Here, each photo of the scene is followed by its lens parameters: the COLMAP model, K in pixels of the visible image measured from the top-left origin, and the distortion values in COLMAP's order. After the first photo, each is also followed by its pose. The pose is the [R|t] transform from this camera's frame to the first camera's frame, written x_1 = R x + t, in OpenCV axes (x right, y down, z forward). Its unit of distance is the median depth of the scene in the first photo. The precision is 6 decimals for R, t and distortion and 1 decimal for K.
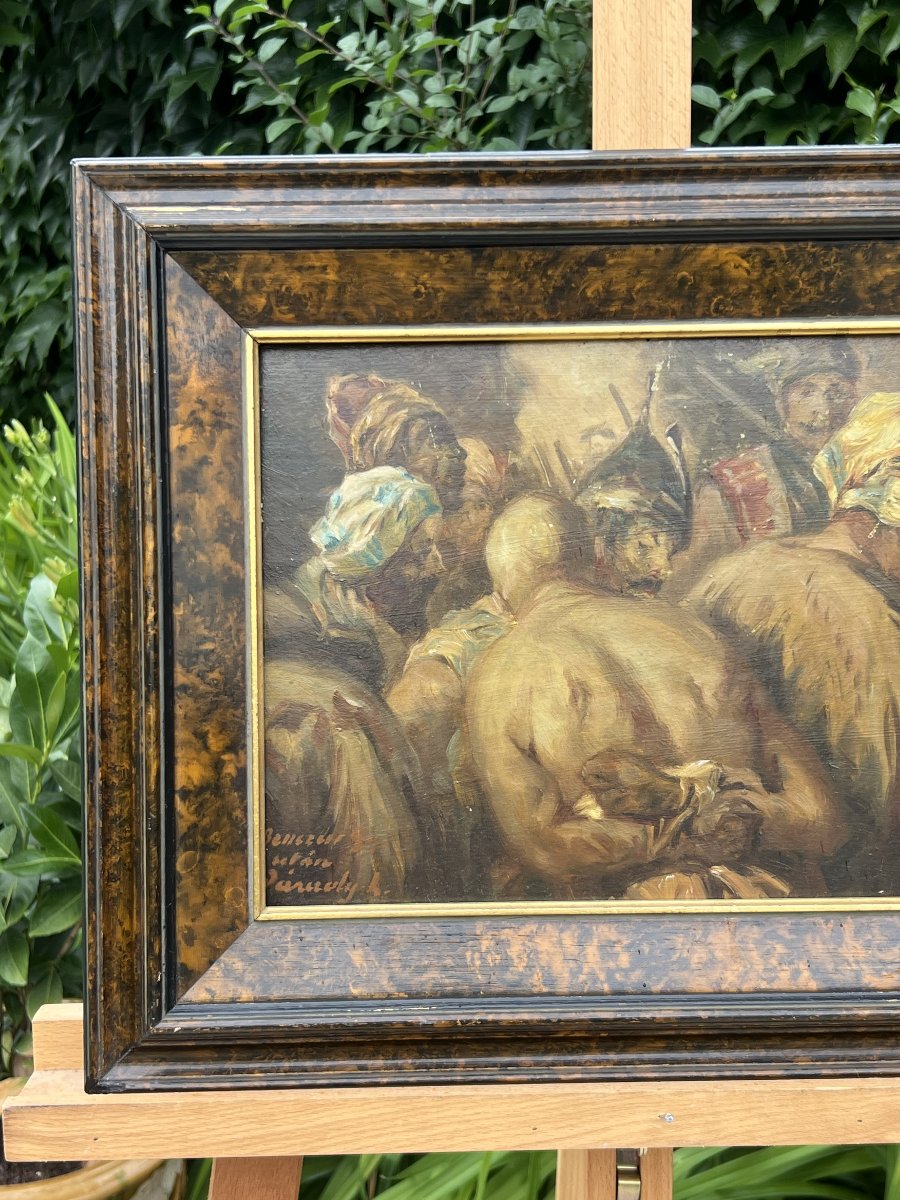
lens RADIAL K [[1618.8, 0, 464.1], [0, 1618.8, 608.5], [0, 0, 1]] dist [0.079551, 0.000000]
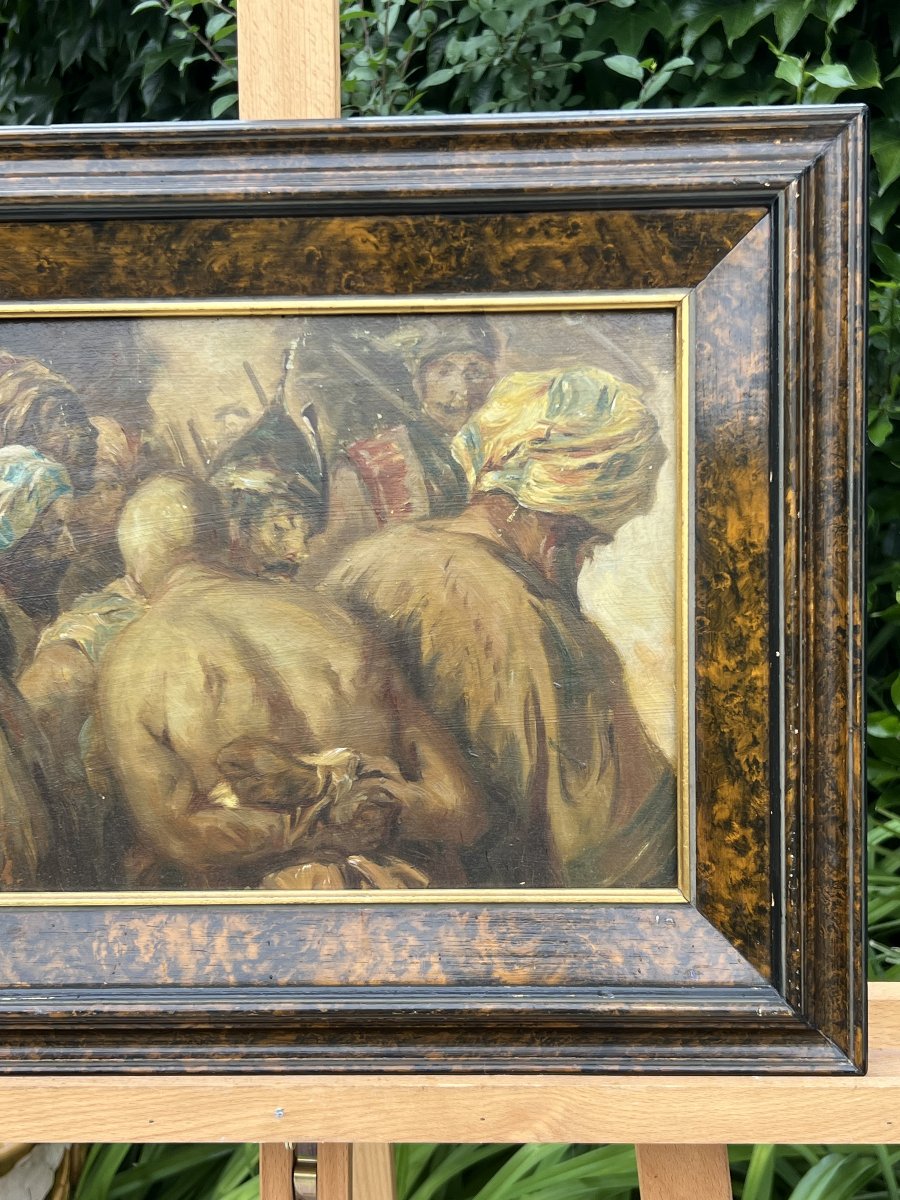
lens RADIAL K [[1618.8, 0, 463.6], [0, 1618.8, 615.7], [0, 0, 1]] dist [0.079551, 0.000000]
pose [[0.998874, 0.005482, -0.047115, 0.268517], [-0.004675, 0.999841, 0.017216, -0.003495], [0.047202, -0.016976, 0.998741, 0.029866]]
